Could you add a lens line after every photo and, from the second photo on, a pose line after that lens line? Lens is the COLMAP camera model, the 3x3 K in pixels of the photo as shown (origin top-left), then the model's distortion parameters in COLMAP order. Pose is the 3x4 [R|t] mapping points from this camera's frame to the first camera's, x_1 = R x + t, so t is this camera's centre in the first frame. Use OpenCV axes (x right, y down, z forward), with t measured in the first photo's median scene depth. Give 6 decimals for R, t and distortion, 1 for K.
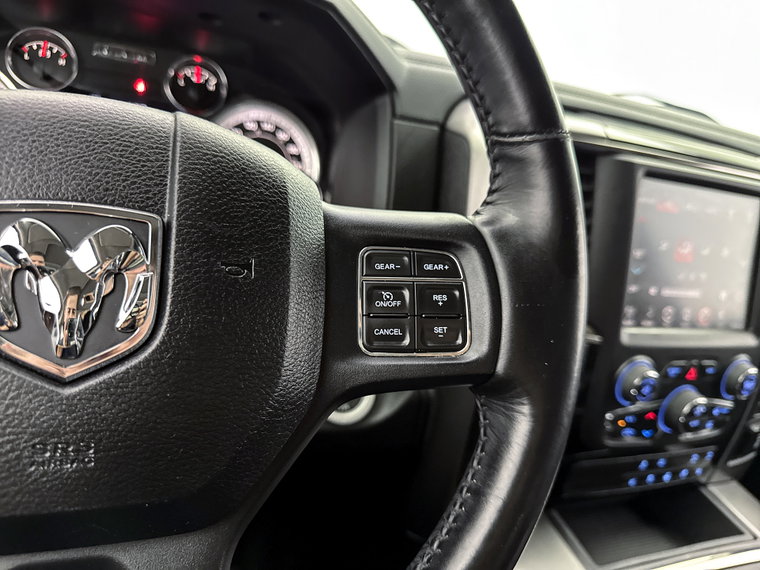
lens RADIAL K [[560.5, 0, 380.0], [0, 560.5, 285.0], [0, 0, 1]] dist [-0.053544, 0.005267]
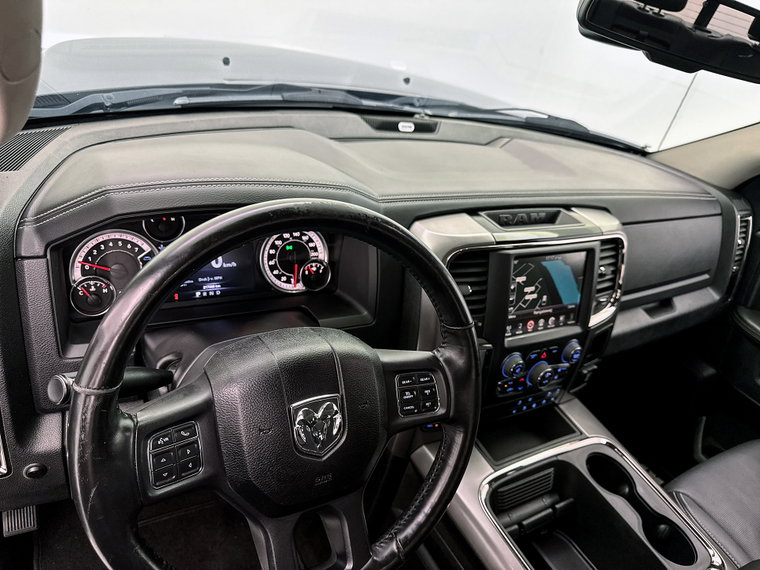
lens RADIAL K [[526.3, 0, 382.2], [0, 526.3, 288.3], [0, 0, 1]] dist [0.010382, -0.033687]
pose [[0.987740, -0.081996, 0.132839, -0.183498], [0.055543, 0.979856, 0.191826, -0.440665], [-0.145892, -0.182096, 0.972397, -0.603048]]
